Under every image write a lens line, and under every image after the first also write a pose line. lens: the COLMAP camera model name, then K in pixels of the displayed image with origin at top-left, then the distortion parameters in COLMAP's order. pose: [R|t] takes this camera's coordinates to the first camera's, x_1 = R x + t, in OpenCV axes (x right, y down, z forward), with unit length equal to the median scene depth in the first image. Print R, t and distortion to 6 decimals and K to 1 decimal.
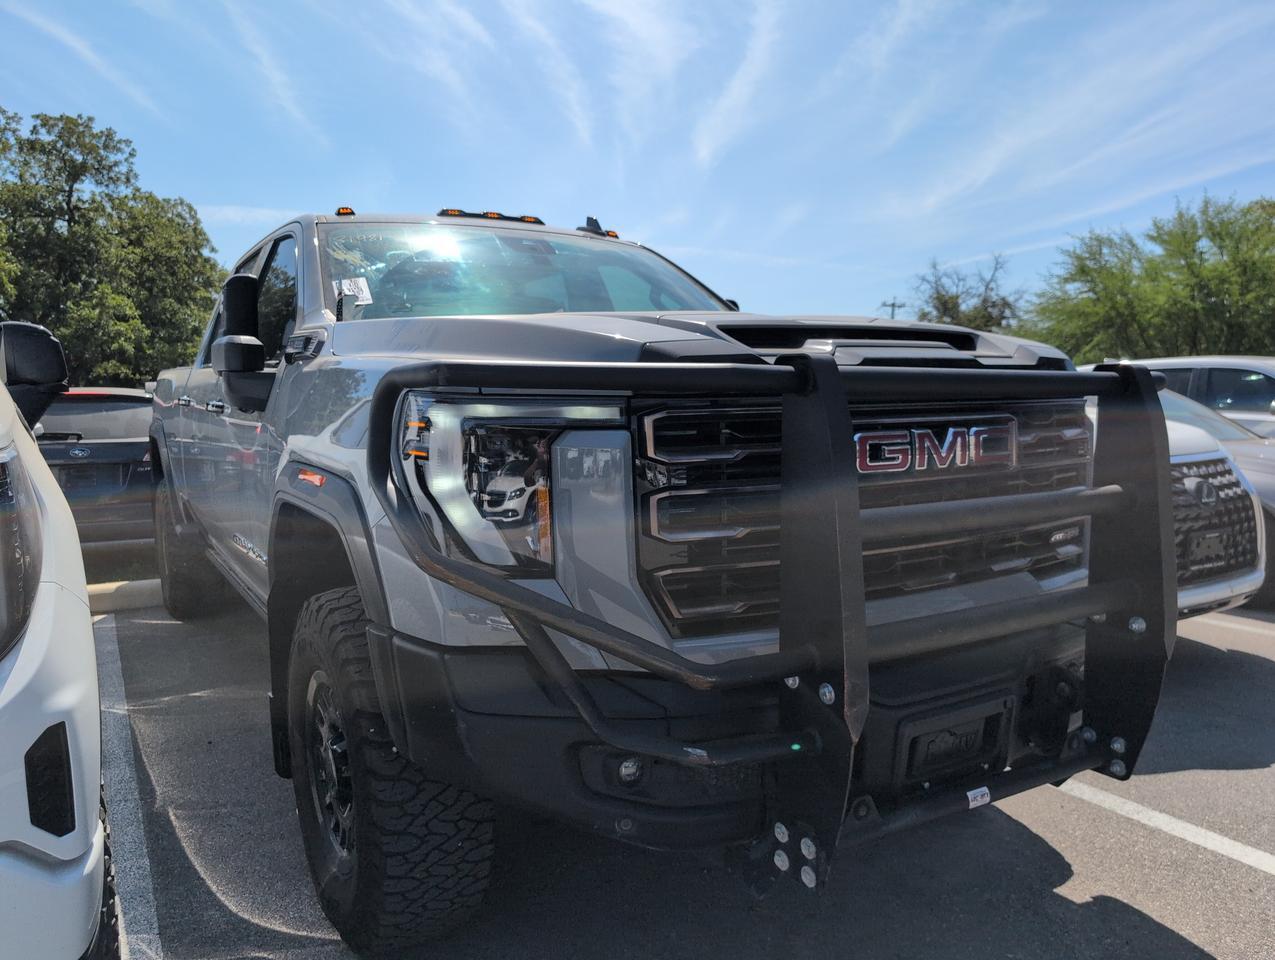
lens RADIAL K [[957.5, 0, 637.5], [0, 957.5, 480.0], [0, 0, 1]] dist [-0.004617, -0.003908]
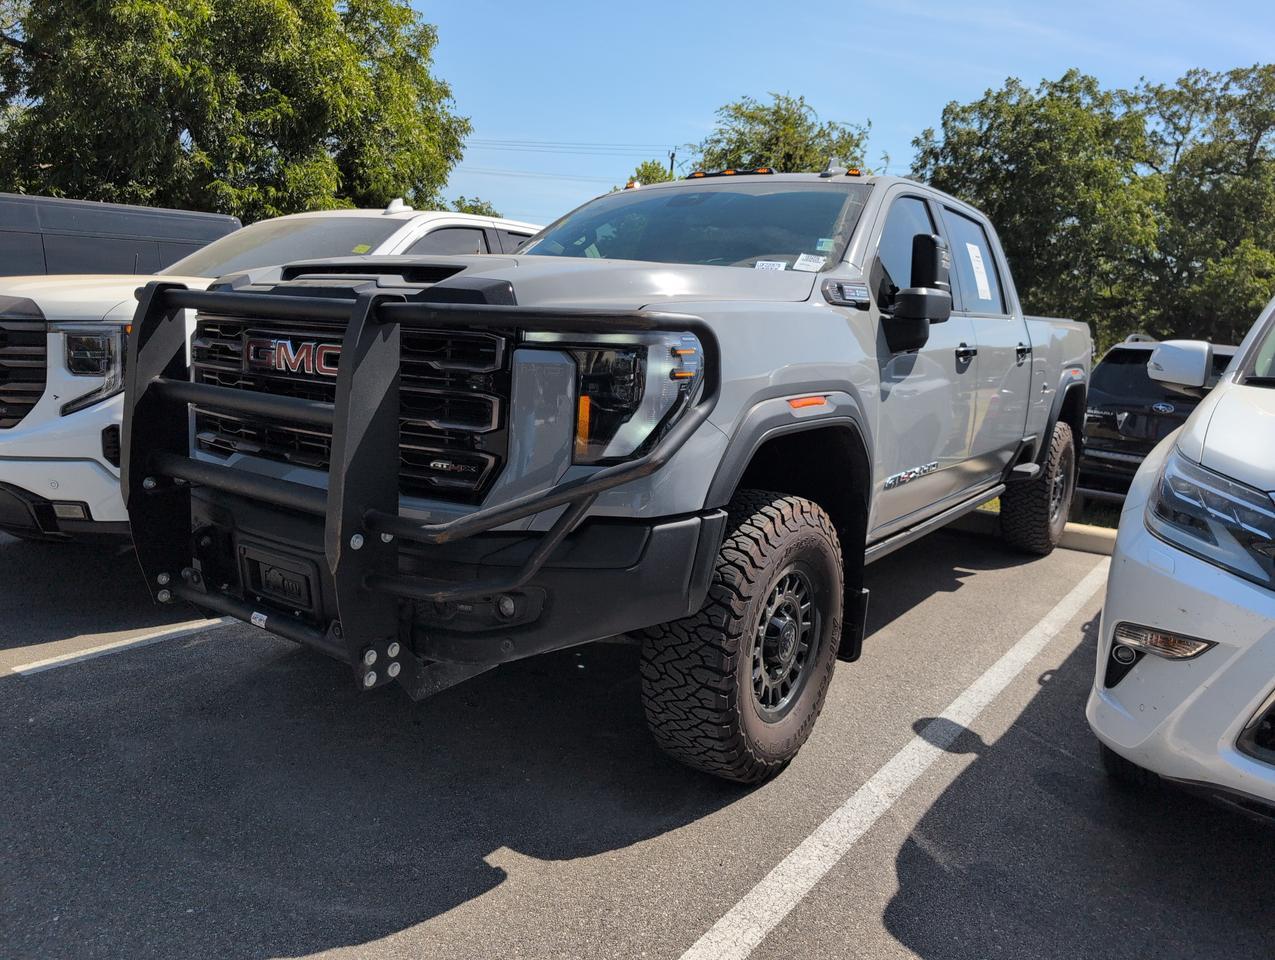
lens RADIAL K [[957.5, 0, 637.5], [0, 957.5, 480.0], [0, 0, 1]] dist [-0.004617, -0.003908]
pose [[0.383520, 0.182017, -0.905418, 1.688105], [-0.144509, 0.980137, 0.135826, -0.111593], [0.912157, 0.078749, 0.402205, 0.915913]]
